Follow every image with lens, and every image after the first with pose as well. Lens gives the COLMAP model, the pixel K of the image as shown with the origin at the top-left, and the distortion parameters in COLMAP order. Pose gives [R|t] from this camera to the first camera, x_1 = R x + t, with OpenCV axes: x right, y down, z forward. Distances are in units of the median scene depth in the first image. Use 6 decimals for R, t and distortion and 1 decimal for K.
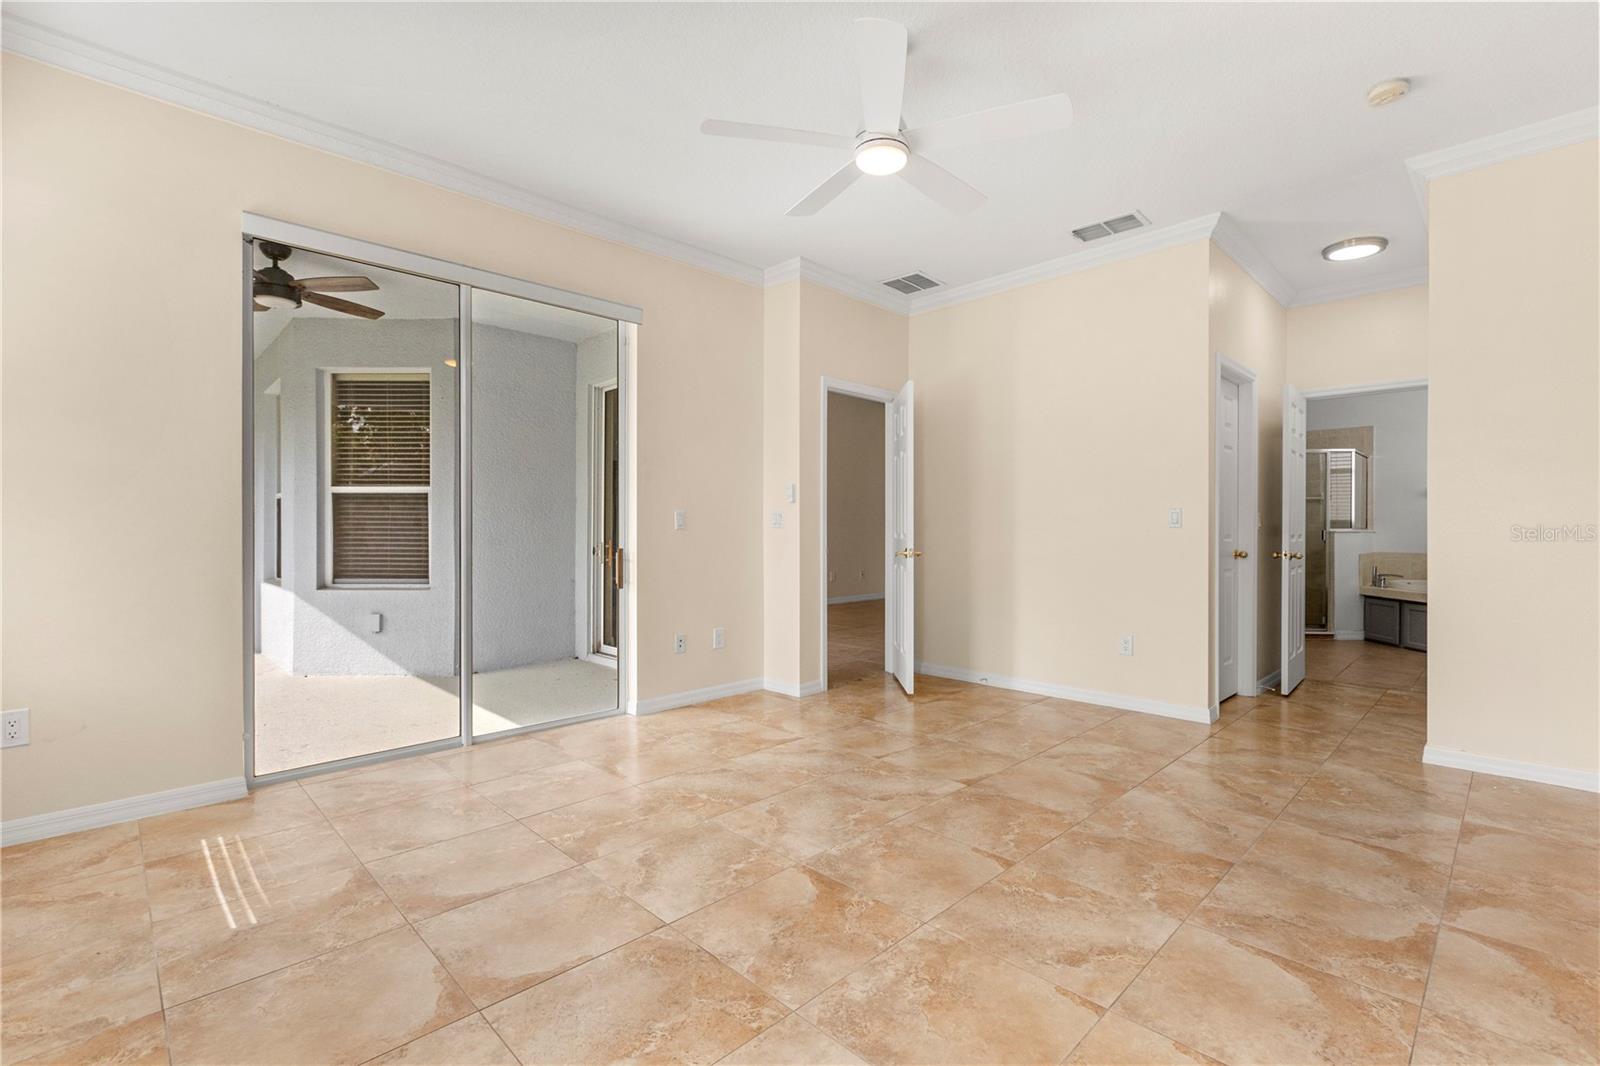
lens RADIAL K [[711.9, 0, 794.4], [0, 711.9, 534.9], [0, 0, 1]] dist [-0.001582, -0.000412]
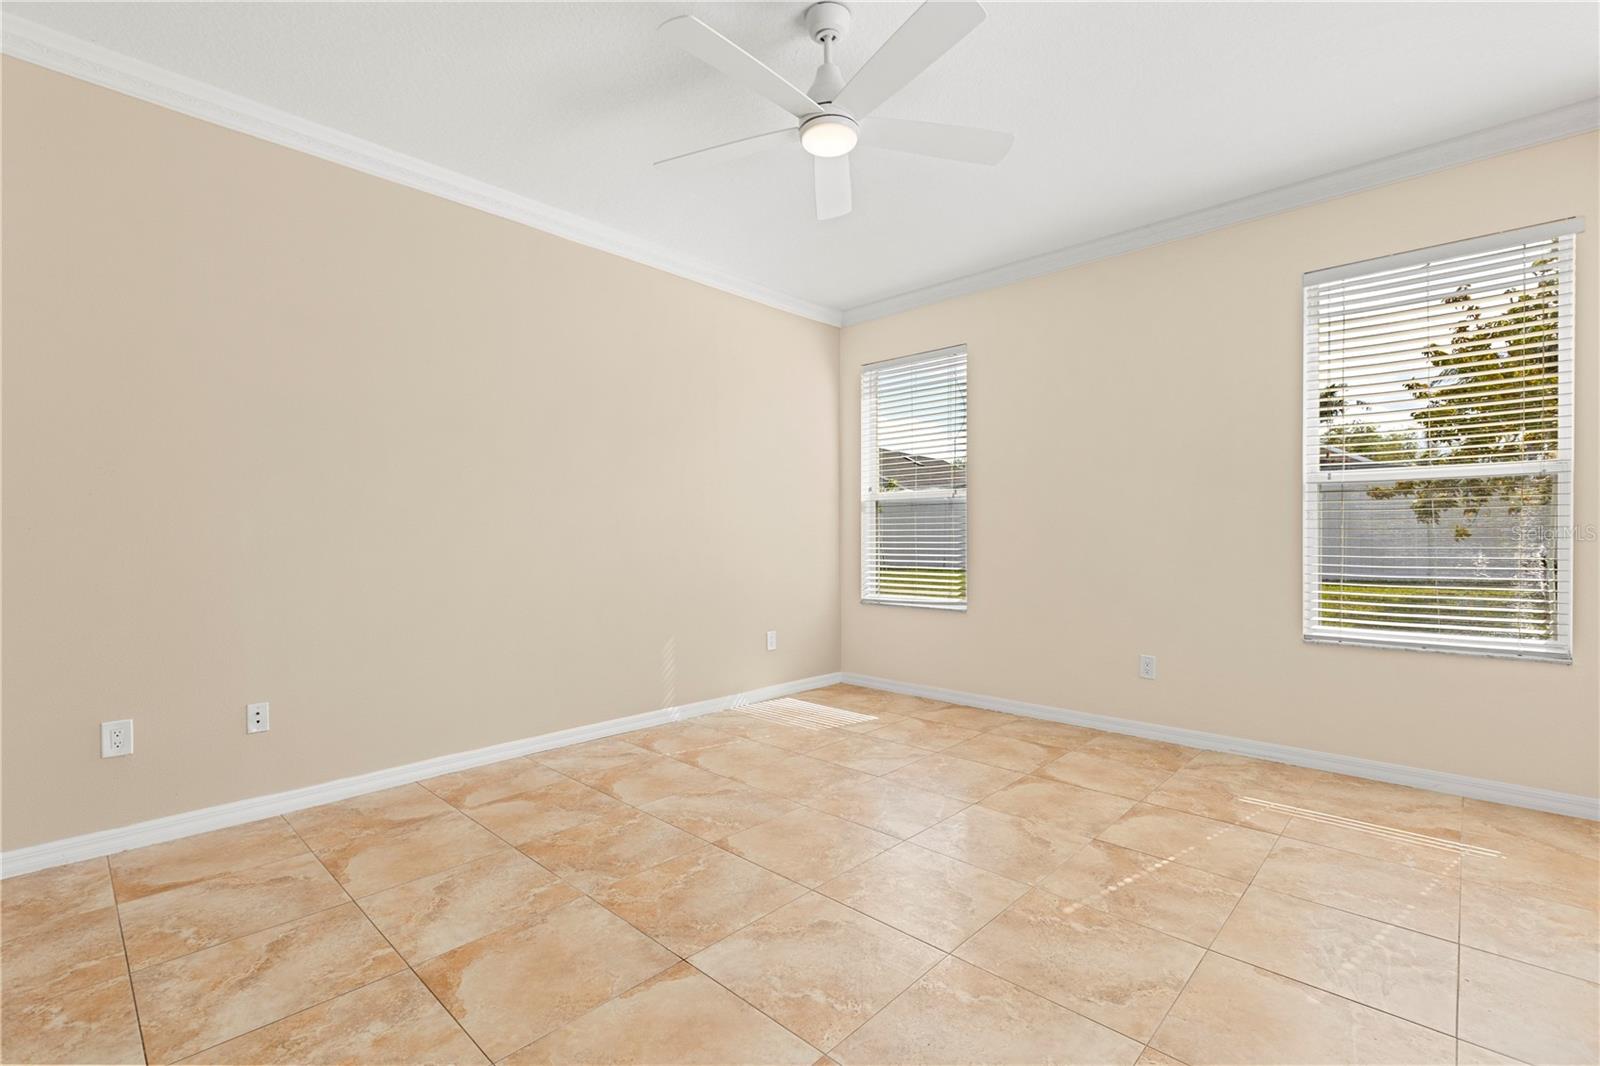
lens RADIAL K [[711.9, 0, 794.4], [0, 711.9, 534.9], [0, 0, 1]] dist [-0.001582, -0.000412]
pose [[-0.999149, 0.000281, -0.041244, 0.232345], [0.000181, 0.999997, 0.002418, -0.028219], [0.041245, 0.002409, -0.999146, 2.162611]]
